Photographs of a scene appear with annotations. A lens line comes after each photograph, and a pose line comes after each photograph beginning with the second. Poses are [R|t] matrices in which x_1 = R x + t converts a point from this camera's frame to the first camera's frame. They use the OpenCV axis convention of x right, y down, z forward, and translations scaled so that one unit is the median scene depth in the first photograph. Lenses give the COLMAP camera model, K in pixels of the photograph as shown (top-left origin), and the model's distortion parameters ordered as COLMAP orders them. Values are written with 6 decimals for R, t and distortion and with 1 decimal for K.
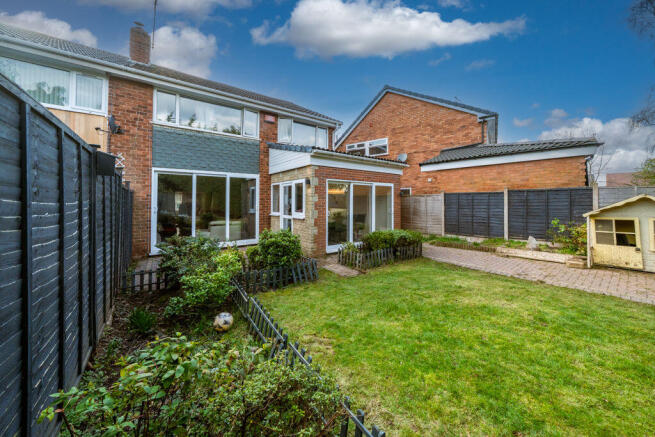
lens RADIAL K [[228.0, 0, 323.1], [0, 228.0, 203.5], [0, 0, 1]] dist [-0.000844, -0.000162]
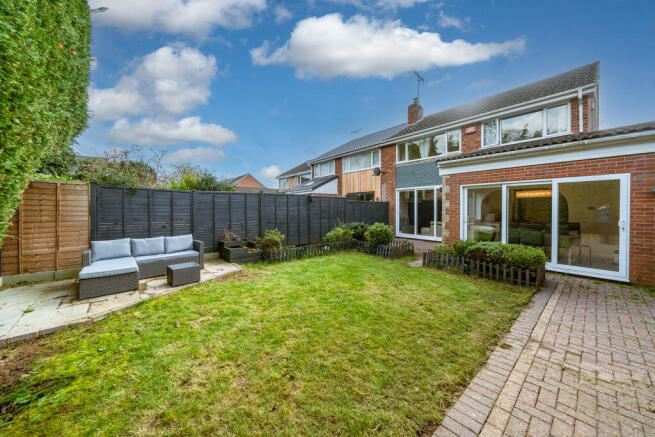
lens RADIAL K [[232.6, 0, 343.7], [0, 232.6, 208.6], [0, 0, 1]] dist [-0.000467, -0.000037]
pose [[0.114068, 0.005675, -0.993457, 0.893744], [-0.003932, 0.999978, 0.005261, -0.004937], [0.993465, 0.003307, 0.114088, 0.316094]]
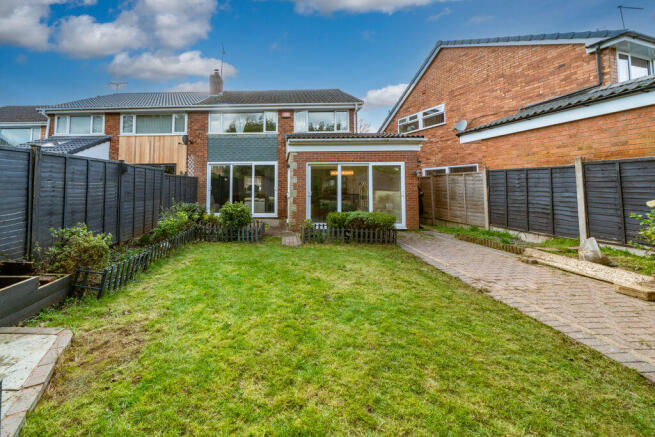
lens RADIAL K [[231.9, 0, 279.3], [0, 231.9, 175.8], [0, 0, 1]] dist [-0.001932, -0.000128]
pose [[0.802384, -0.025501, -0.596262, 0.523953], [-0.000215, 0.999074, -0.043019, 0.005880], [0.596808, 0.034646, 0.801636, 0.002373]]
